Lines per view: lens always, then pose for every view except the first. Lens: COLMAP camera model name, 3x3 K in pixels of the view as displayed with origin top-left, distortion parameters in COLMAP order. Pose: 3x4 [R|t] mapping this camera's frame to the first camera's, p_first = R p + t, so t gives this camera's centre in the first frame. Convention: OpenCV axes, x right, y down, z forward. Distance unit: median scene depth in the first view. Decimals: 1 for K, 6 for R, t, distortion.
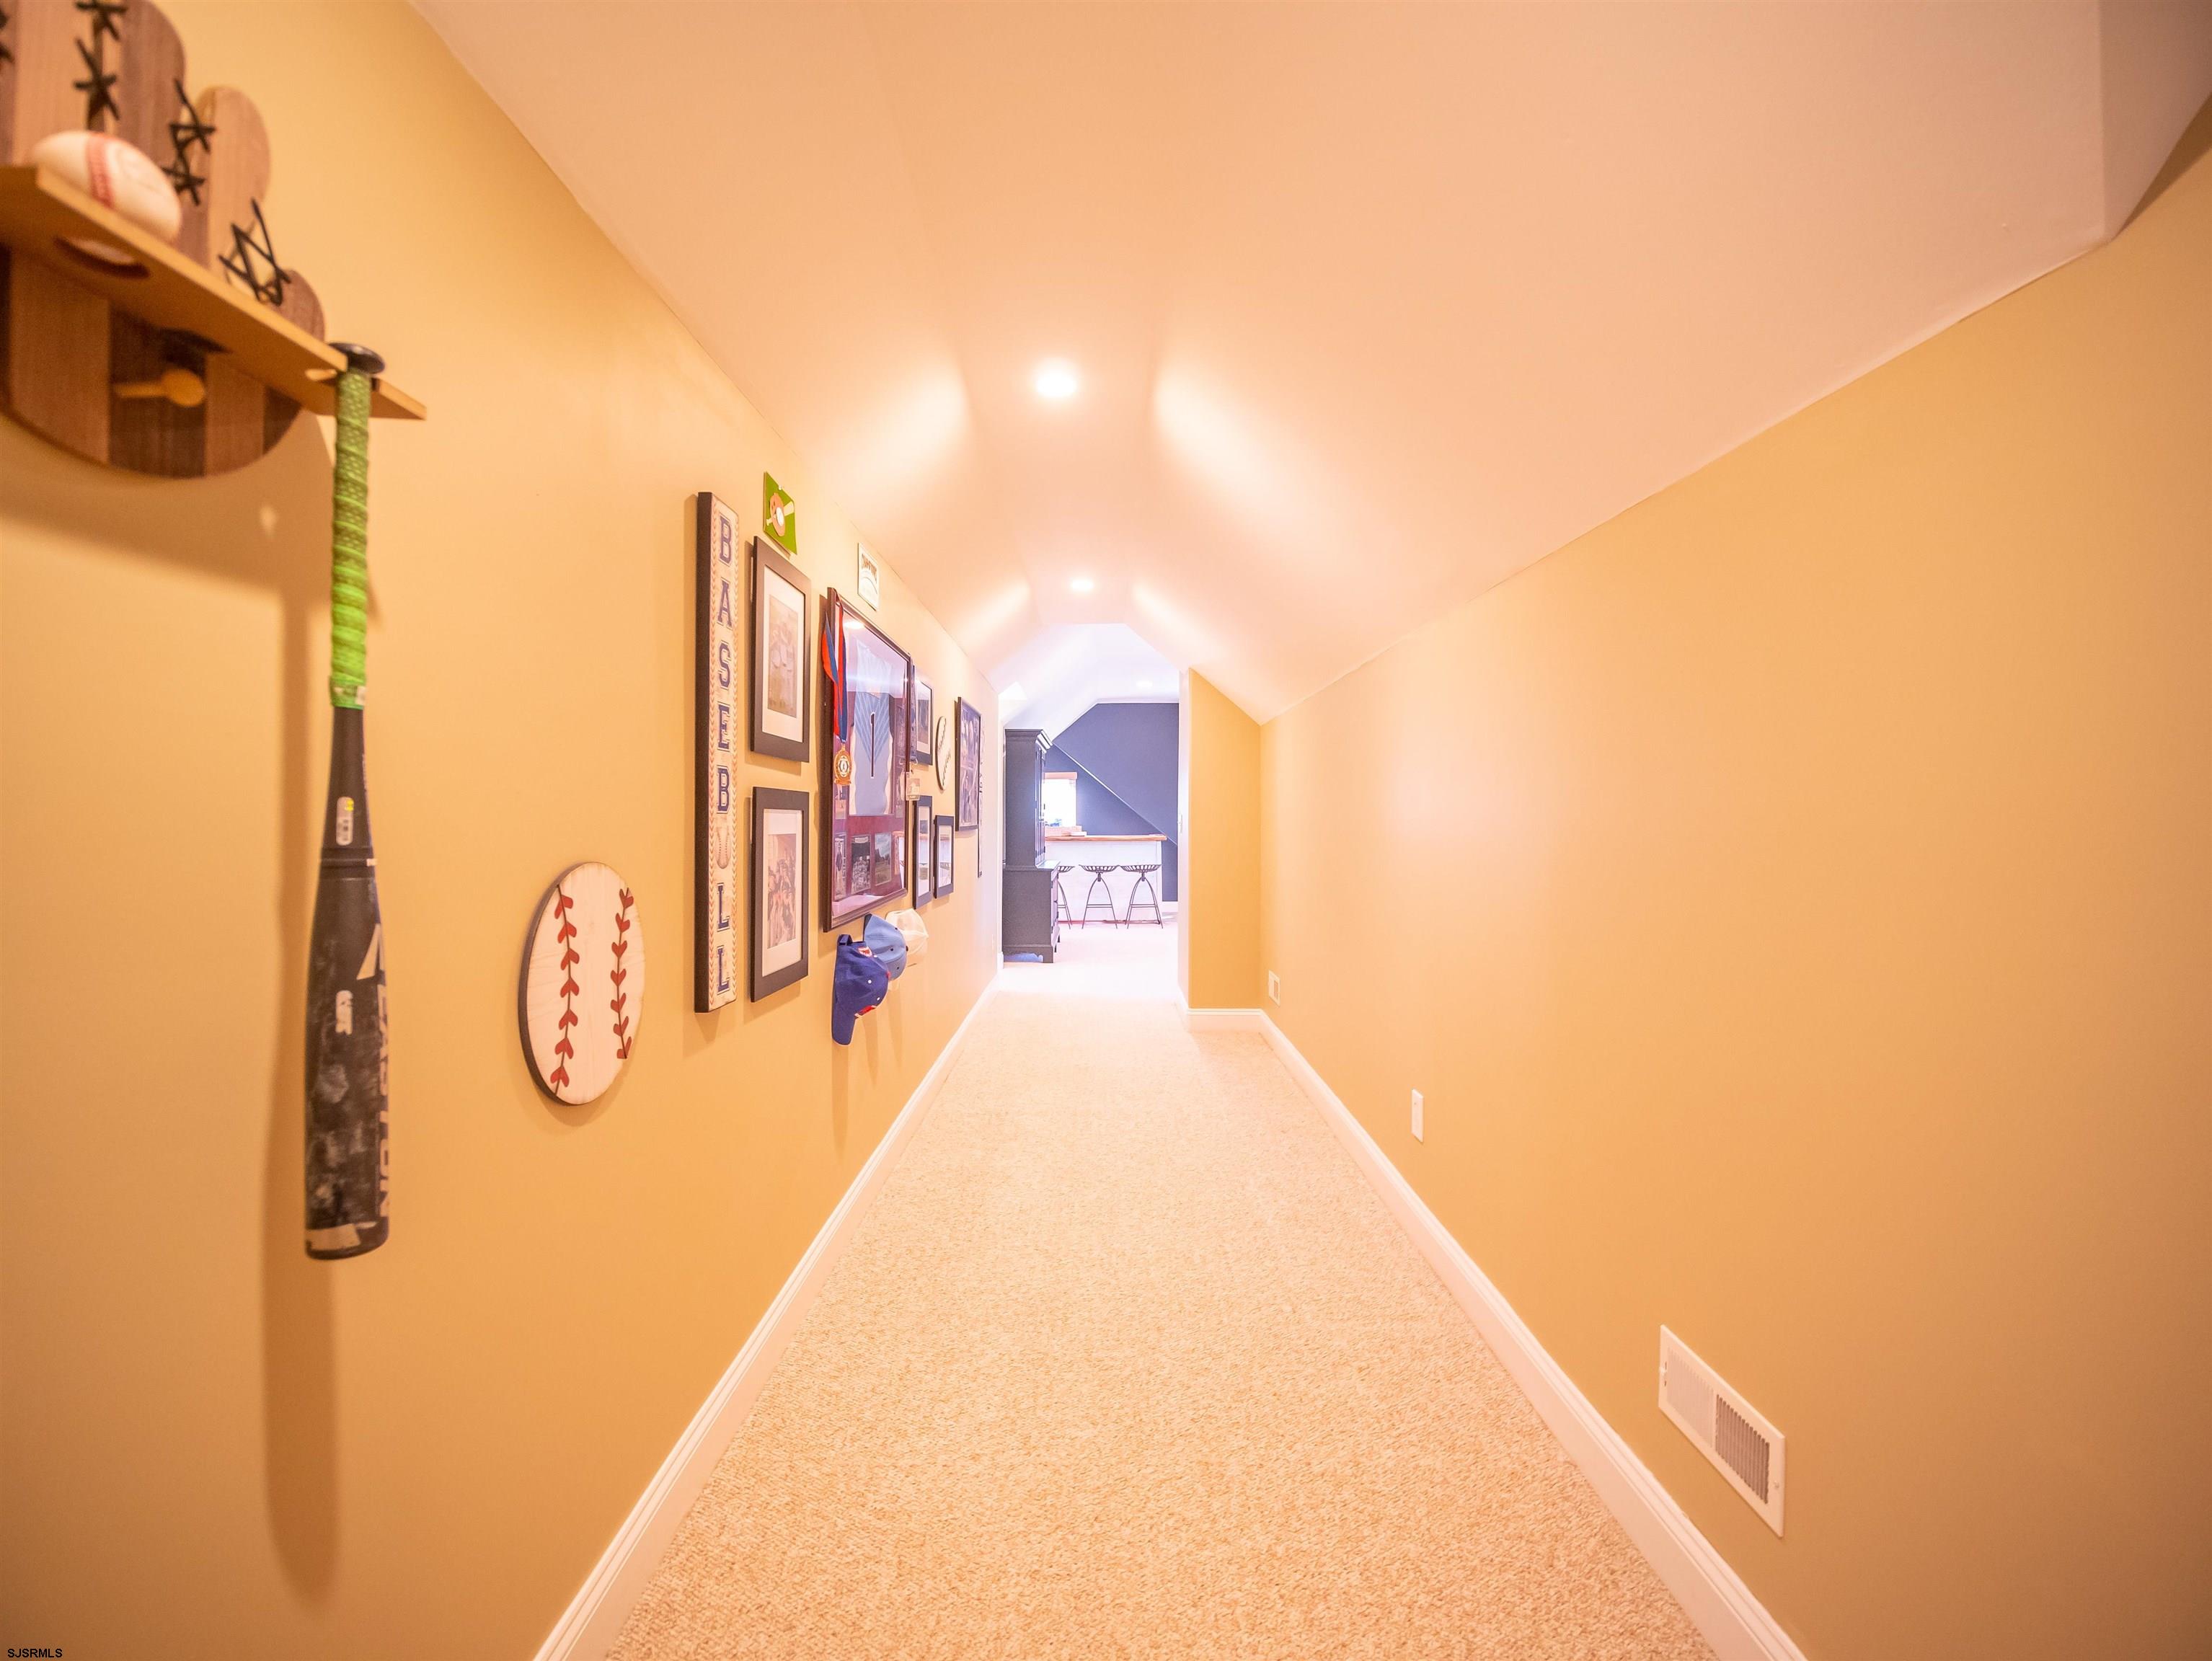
lens RADIAL K [[999.3, 0, 1105.8], [0, 999.3, 820.7], [0, 0, 1]] dist [-0.013706, -0.001383]
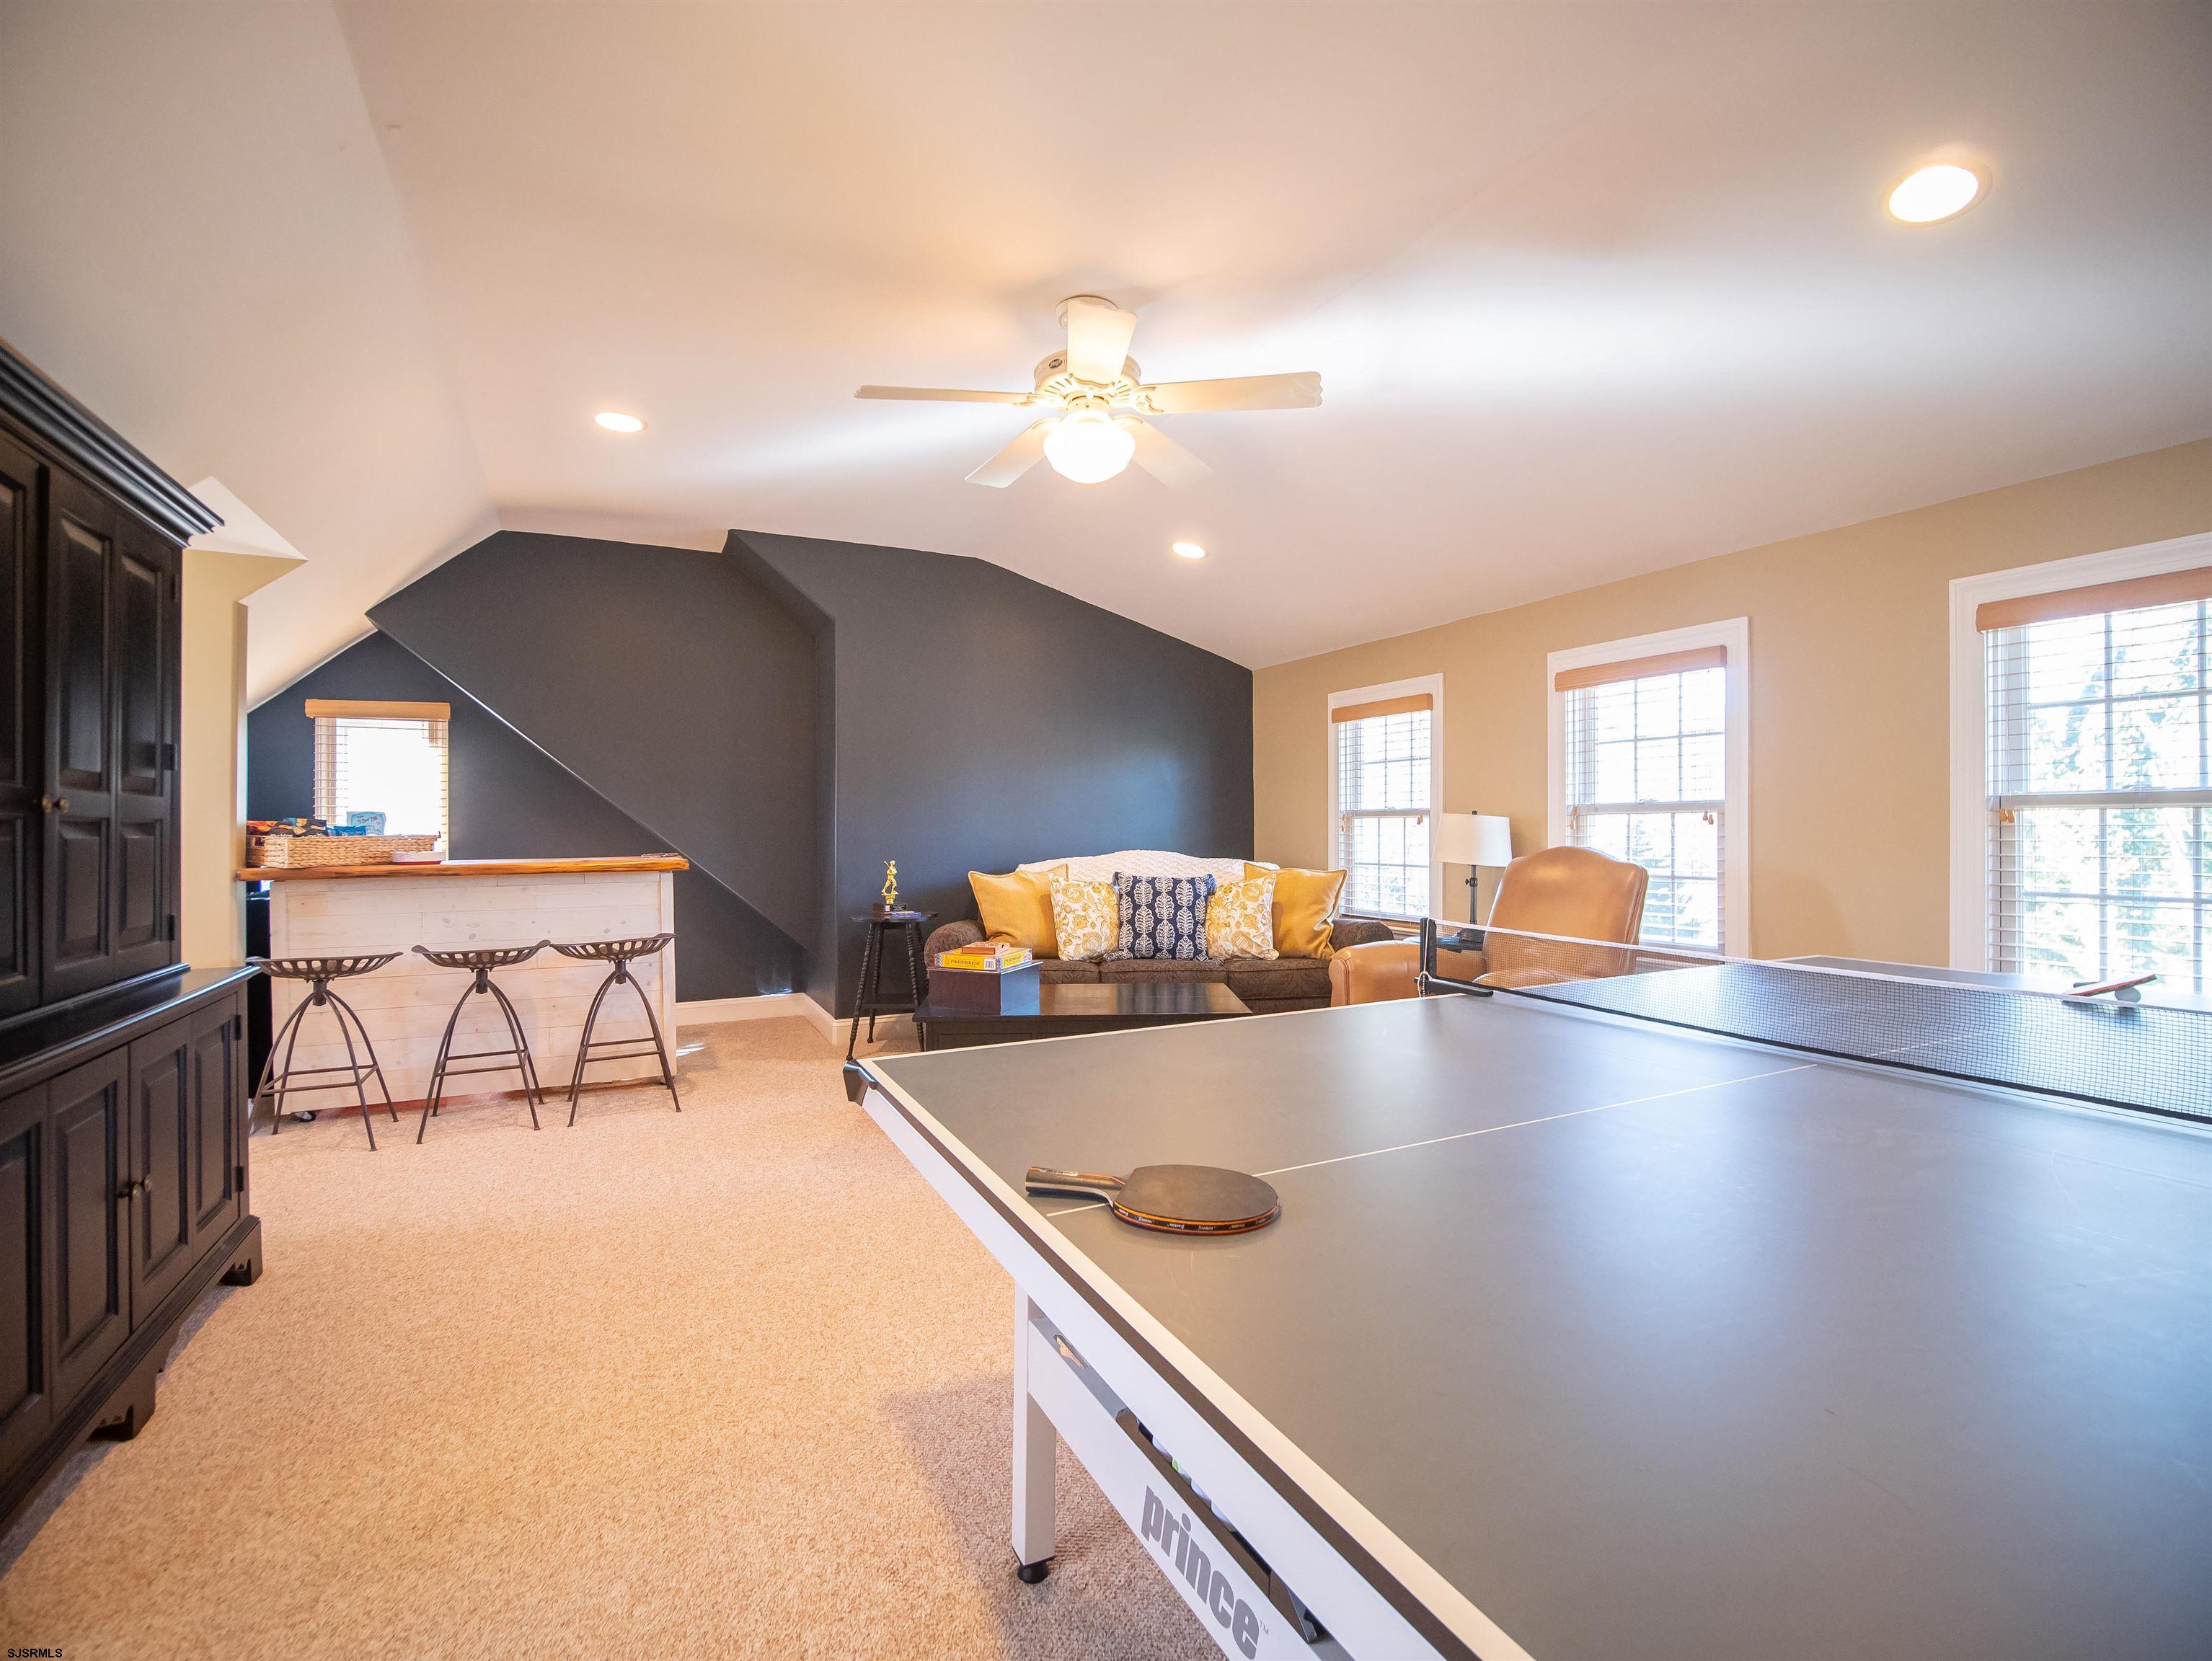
lens RADIAL K [[999.3, 0, 1106.5], [0, 999.3, 818.4], [0, 0, 1]] dist [-0.013706, -0.001383]
pose [[0.890034, 0.000354, 0.455893, 0.029168], [0.003846, 0.999958, -0.008285, 0.003646], [-0.455877, 0.009128, 0.889996, 0.584341]]
